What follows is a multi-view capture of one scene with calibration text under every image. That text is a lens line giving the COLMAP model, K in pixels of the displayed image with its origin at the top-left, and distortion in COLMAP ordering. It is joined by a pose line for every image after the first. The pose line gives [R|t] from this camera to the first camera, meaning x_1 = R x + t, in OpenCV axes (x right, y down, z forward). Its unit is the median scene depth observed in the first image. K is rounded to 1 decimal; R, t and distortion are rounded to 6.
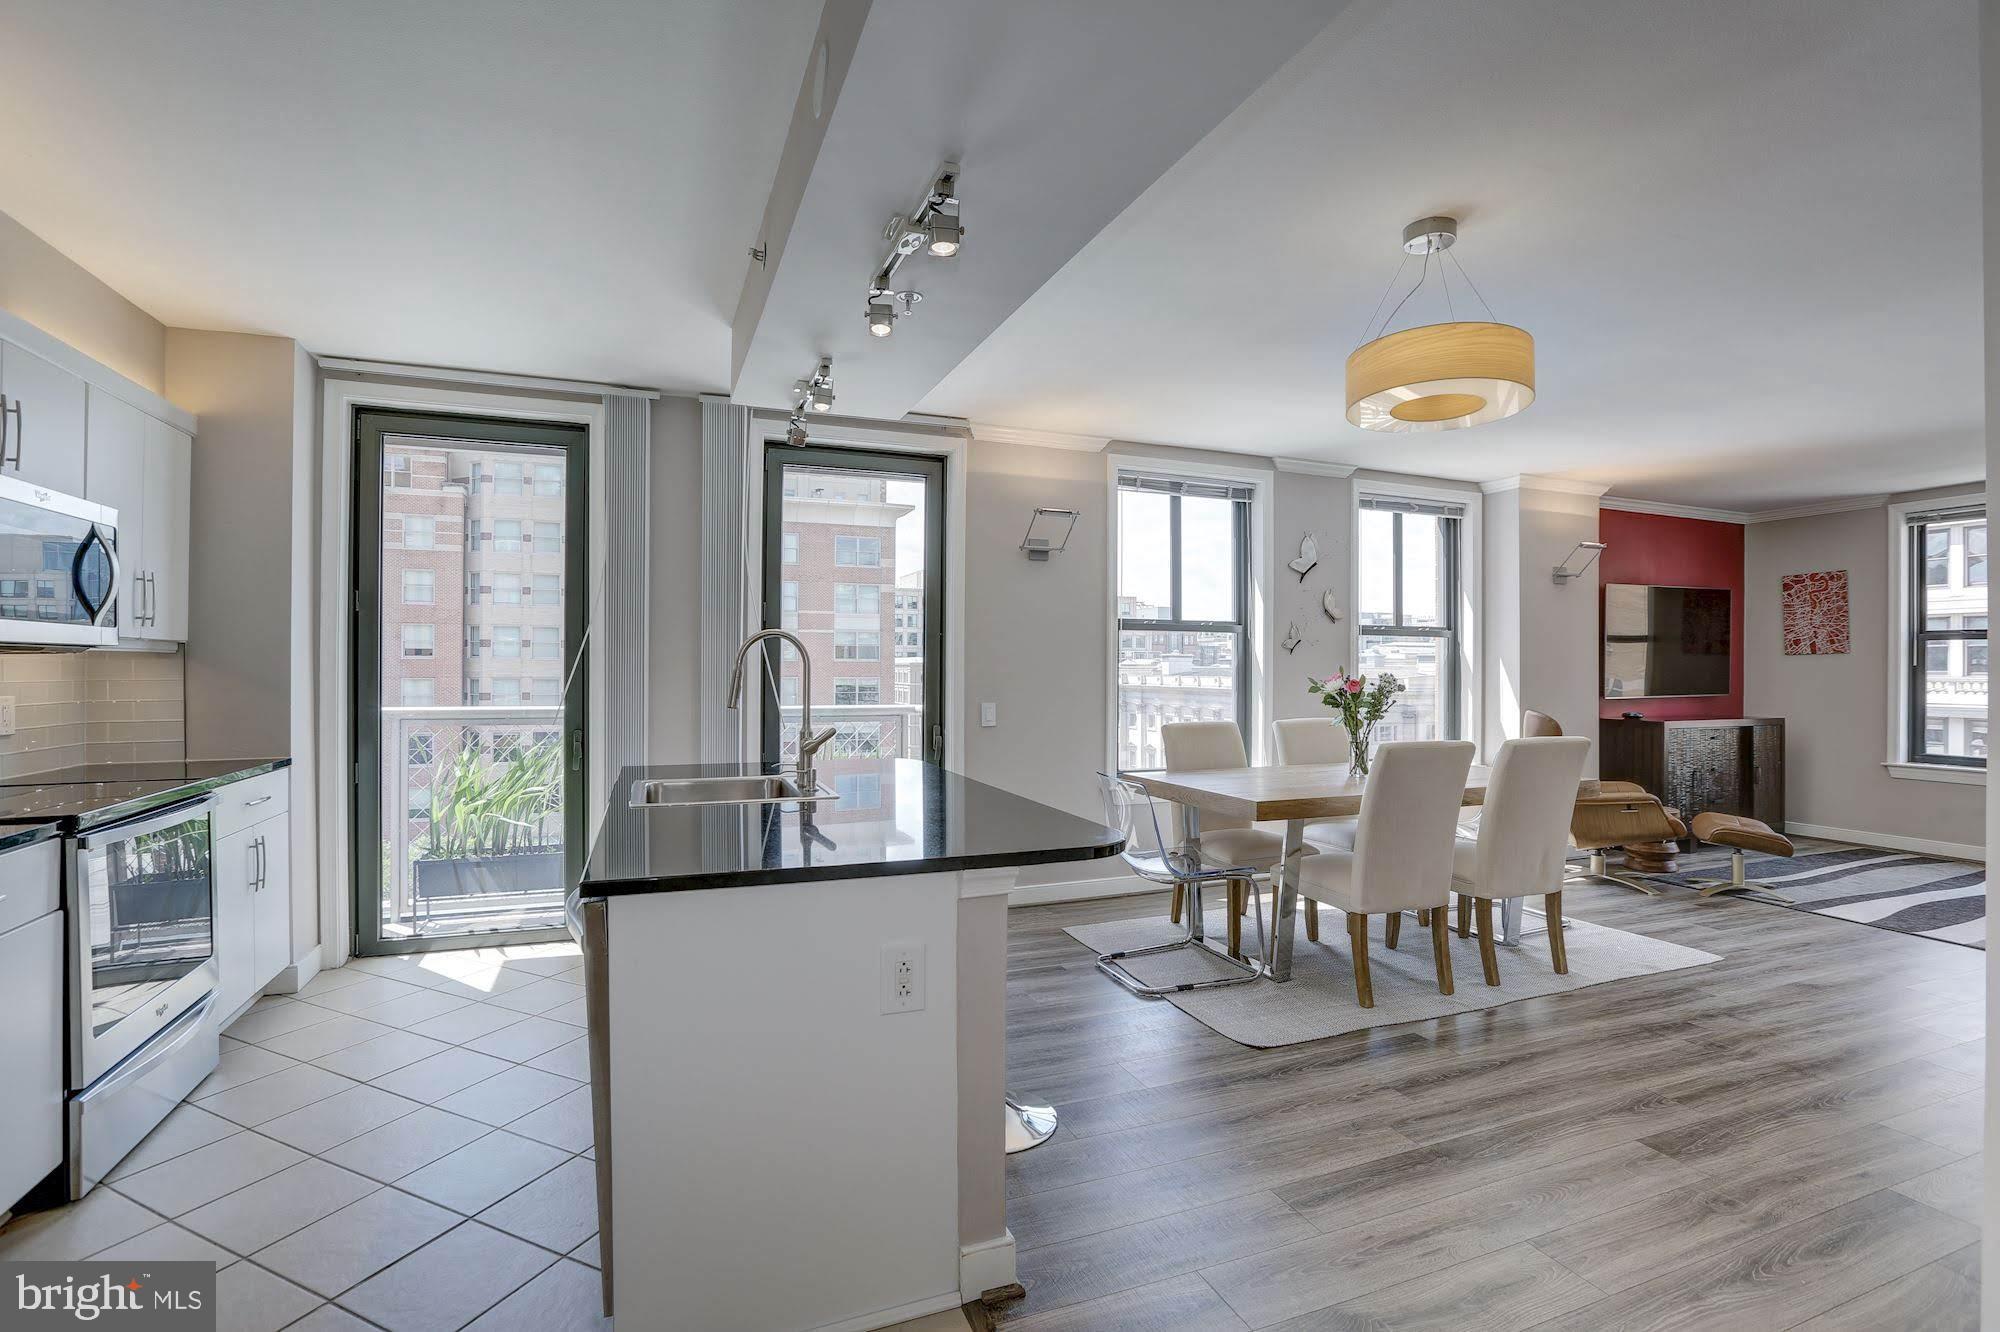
lens RADIAL K [[928.7, 0, 1004.7], [0, 928.7, 659.6], [0, 0, 1]] dist [-0.045673, 0.014196]
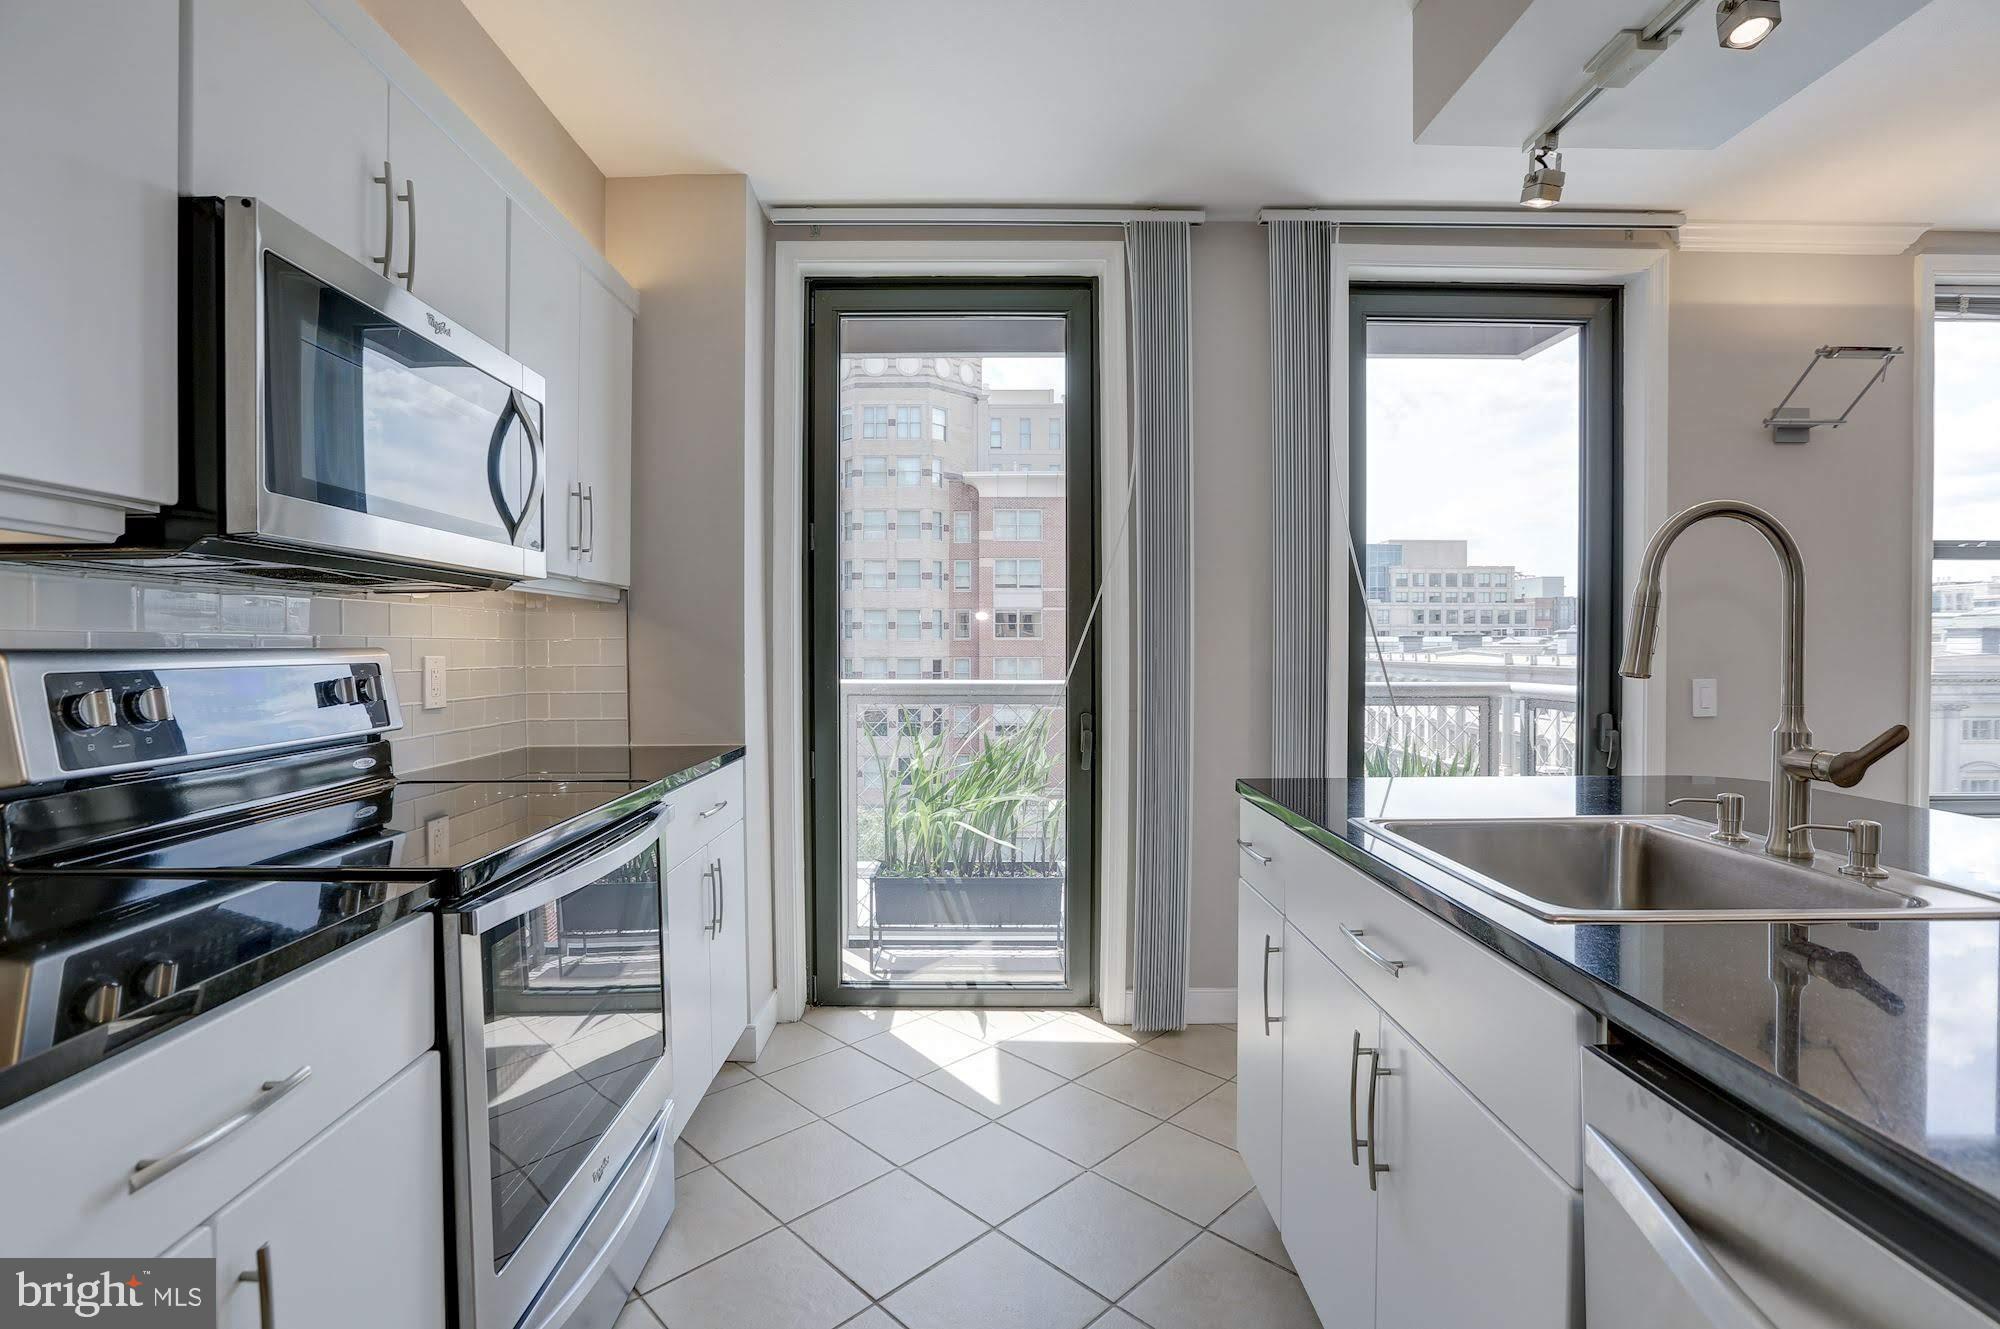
lens RADIAL K [[928.7, 0, 983.3], [0, 928.7, 647.5], [0, 0, 1]] dist [-0.045673, 0.014196]
pose [[0.931850, -0.003409, -0.362827, -0.280724], [0.005947, 0.999965, 0.005879, 0.021710], [0.362794, -0.007636, 0.931838, 0.311292]]
